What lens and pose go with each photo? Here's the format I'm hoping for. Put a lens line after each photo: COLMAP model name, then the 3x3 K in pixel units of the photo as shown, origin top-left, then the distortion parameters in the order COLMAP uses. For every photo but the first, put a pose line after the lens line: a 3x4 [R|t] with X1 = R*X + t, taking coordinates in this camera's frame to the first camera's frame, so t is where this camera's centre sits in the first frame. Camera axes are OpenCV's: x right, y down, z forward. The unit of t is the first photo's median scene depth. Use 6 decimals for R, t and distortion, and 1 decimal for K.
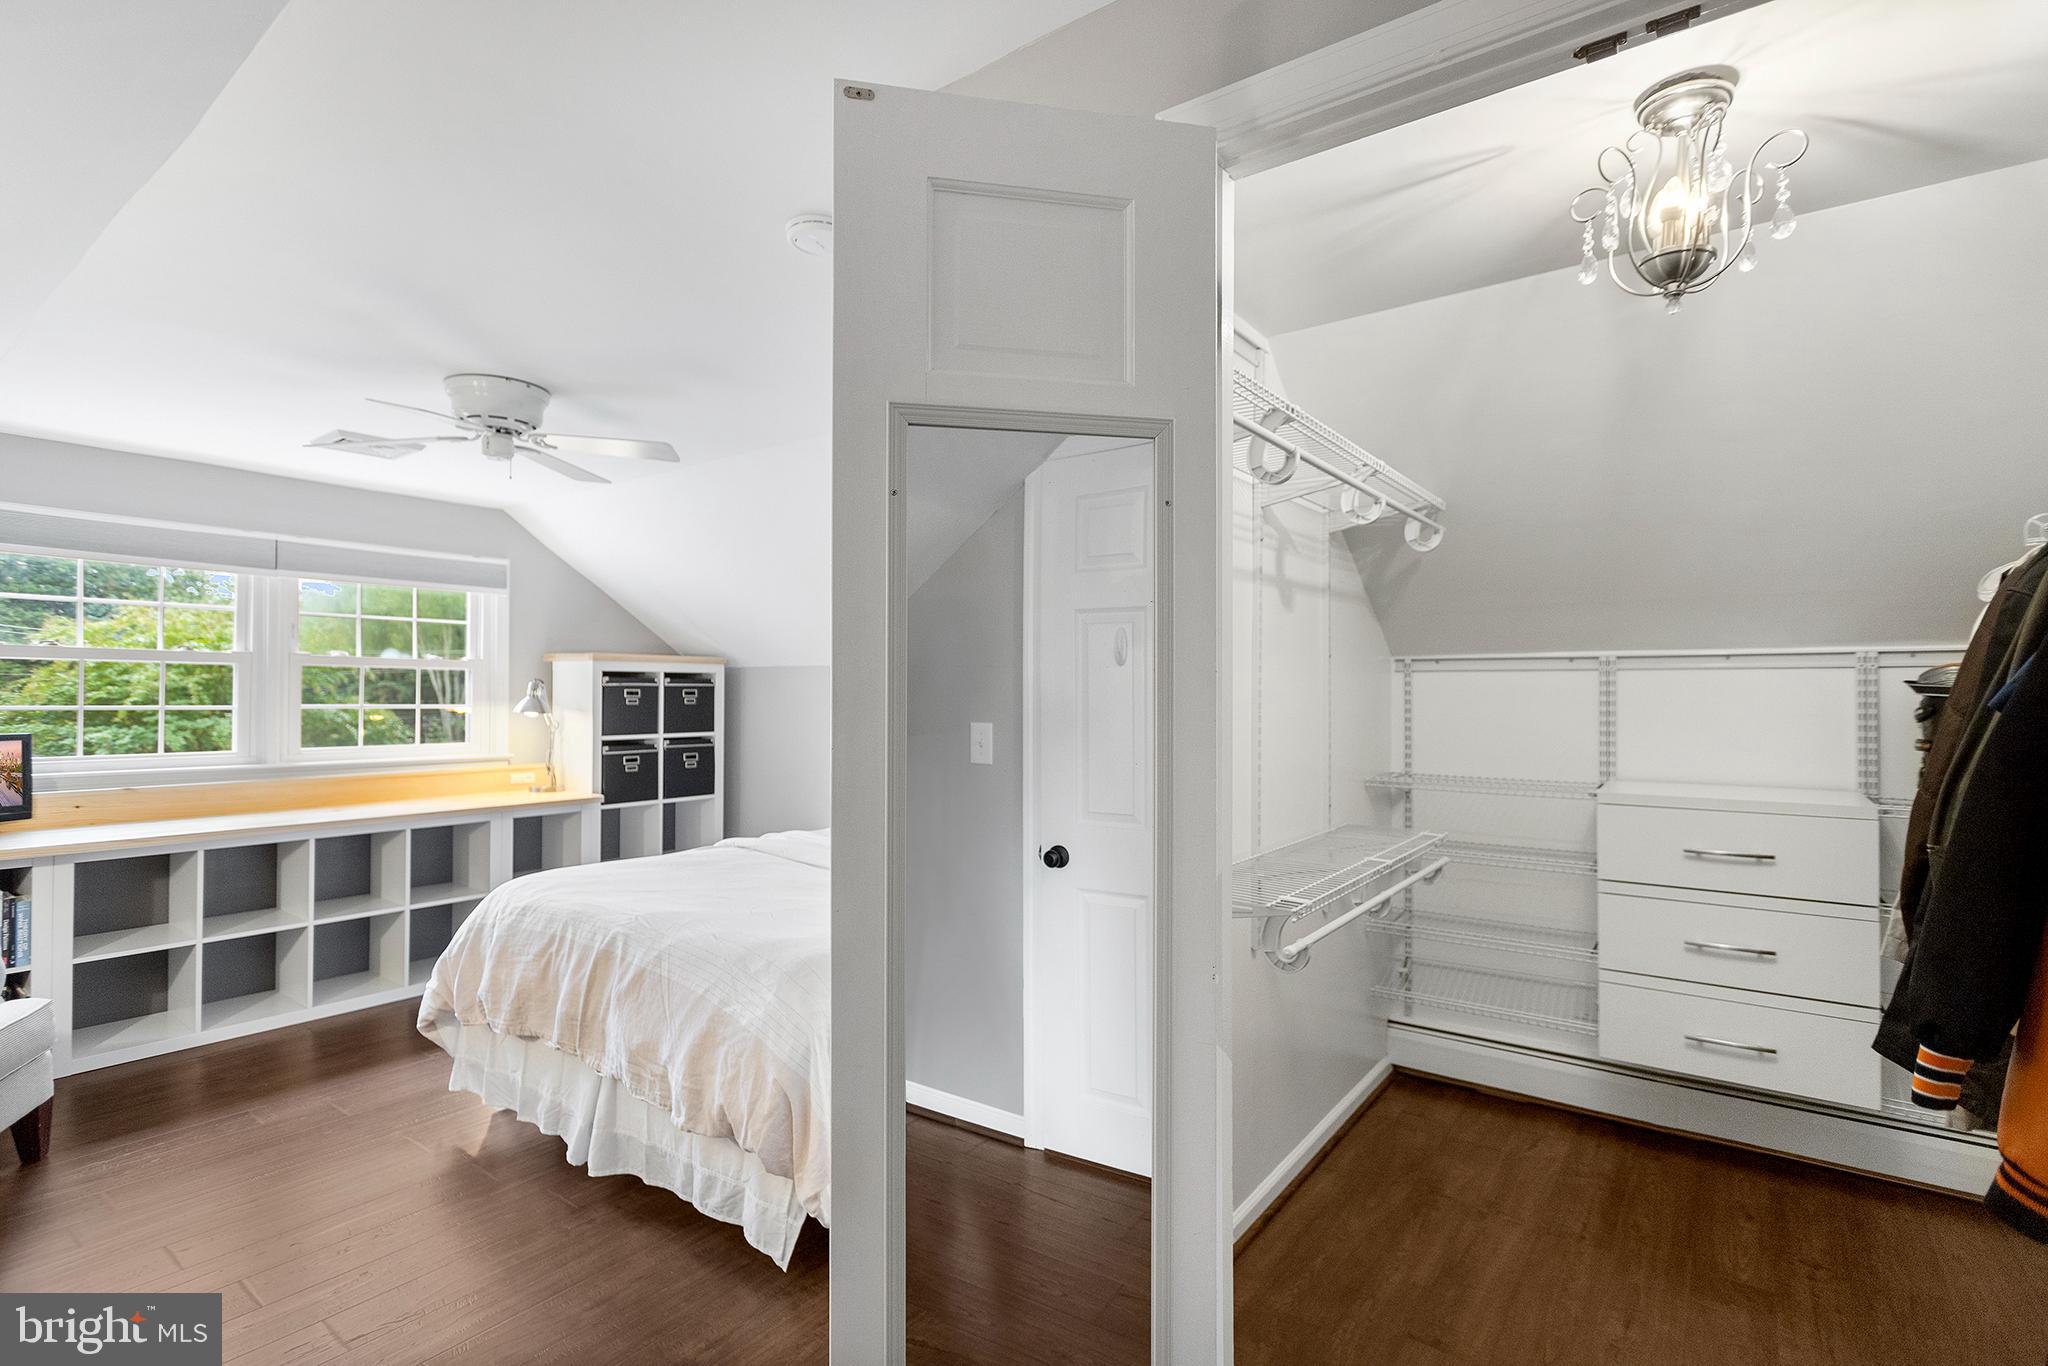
lens RADIAL K [[970.7, 0, 1022.4], [0, 970.7, 685.6], [0, 0, 1]] dist [0.001424, 0.000087]
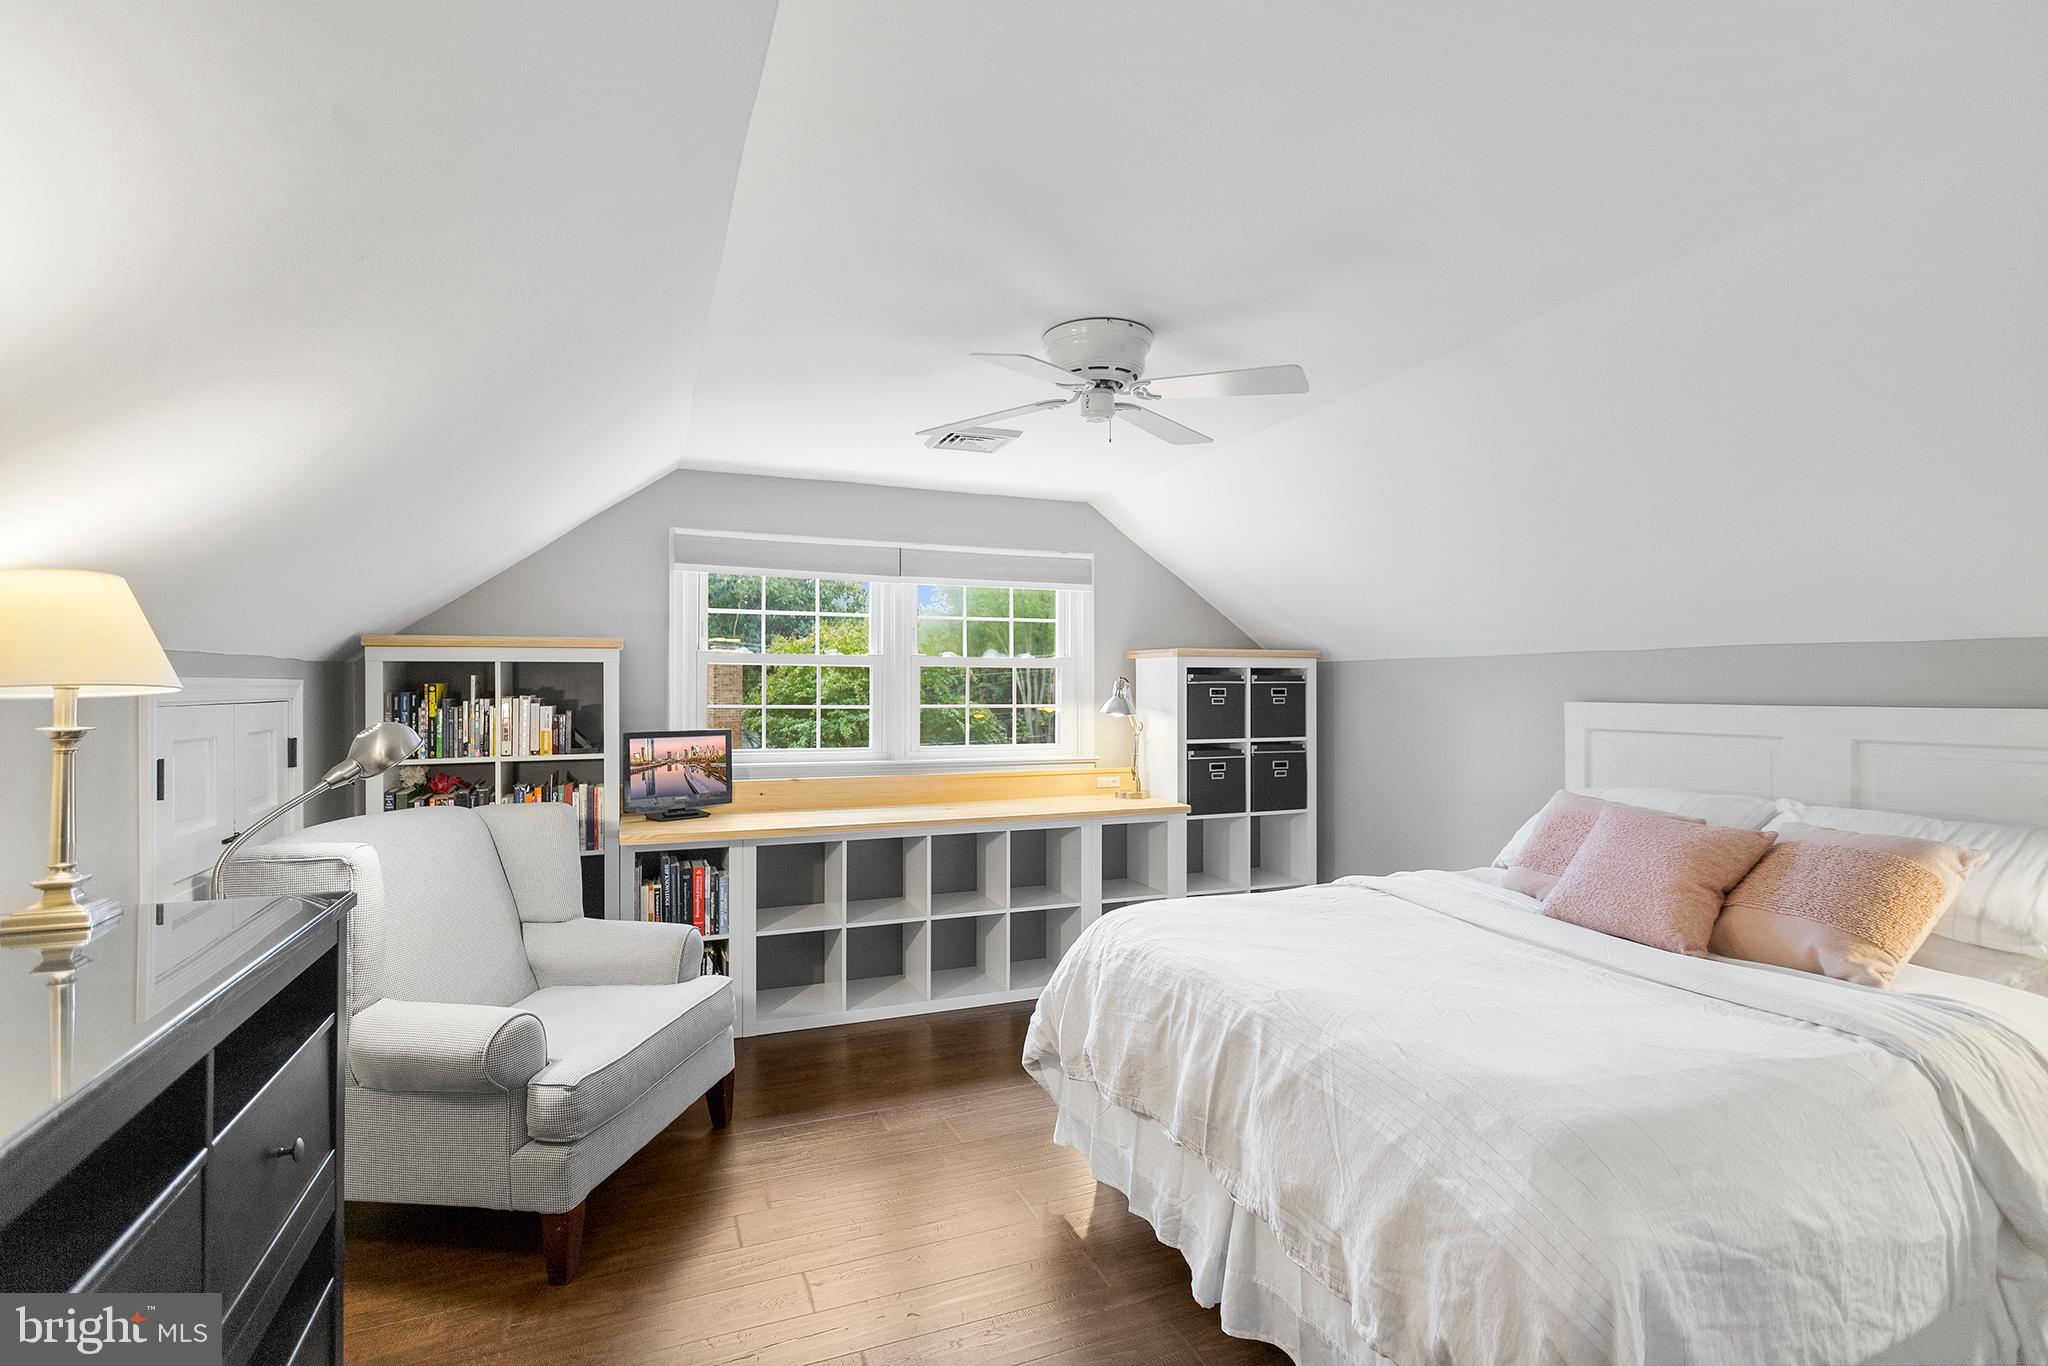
lens RADIAL K [[970.7, 0, 1022.4], [0, 970.7, 685.6], [0, 0, 1]] dist [0.001424, 0.000087]
pose [[0.857337, -0.007317, -0.514703, -0.128535], [0.008202, 0.999966, -0.000553, 0.001161], [0.514690, -0.003748, 0.857368, 0.187895]]
